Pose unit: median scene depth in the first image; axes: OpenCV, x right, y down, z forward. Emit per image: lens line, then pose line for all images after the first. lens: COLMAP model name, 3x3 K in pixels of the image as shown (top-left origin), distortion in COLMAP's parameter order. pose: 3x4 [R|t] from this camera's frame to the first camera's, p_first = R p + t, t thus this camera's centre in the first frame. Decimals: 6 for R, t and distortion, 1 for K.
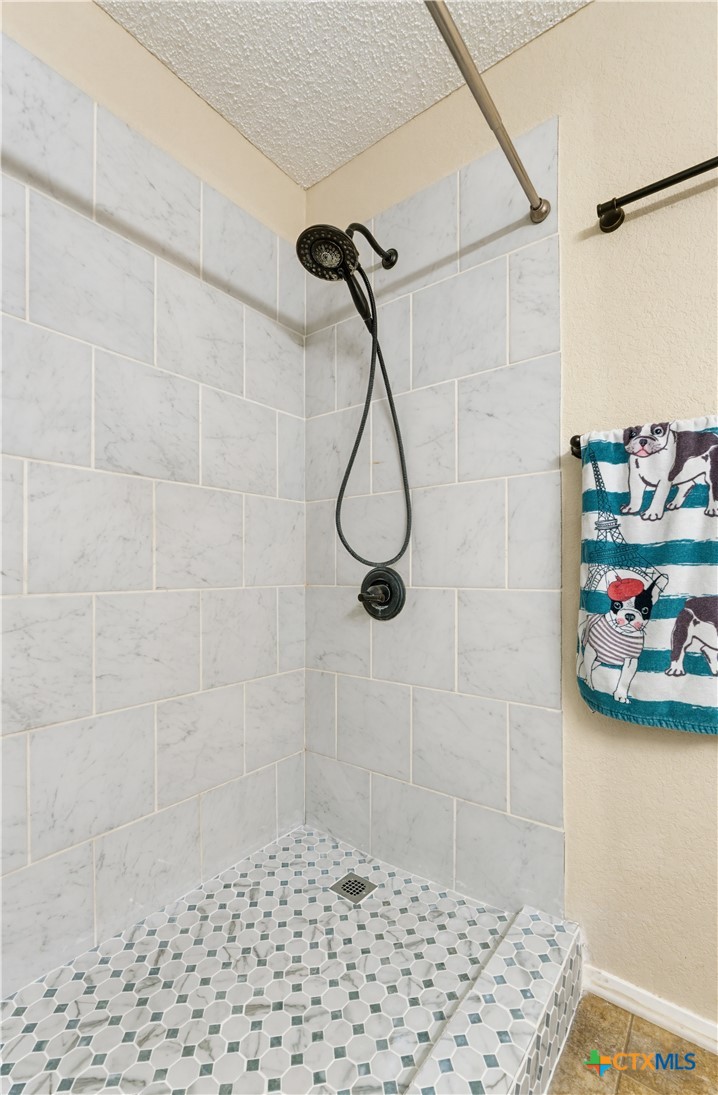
lens RADIAL K [[480.7, 0, 358.2], [0, 480.7, 581.0], [0, 0, 1]] dist [-0.003263, -0.000019]
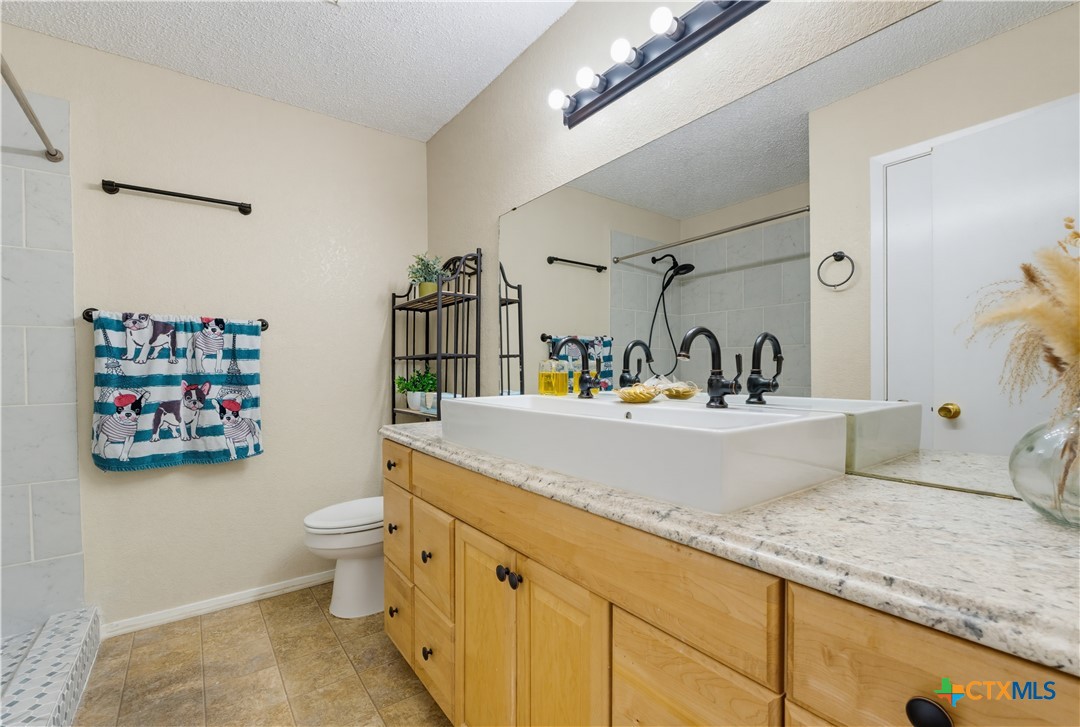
lens RADIAL K [[477.5, 0, 540.0], [0, 477.5, 363.5], [0, 0, 1]] dist [-0.003575, -0.000597]
pose [[0.278538, -0.001122, 0.960424, -0.767871], [0.025872, 0.999645, -0.006335, -0.071332], [-0.960077, 0.026613, 0.278468, -1.060876]]
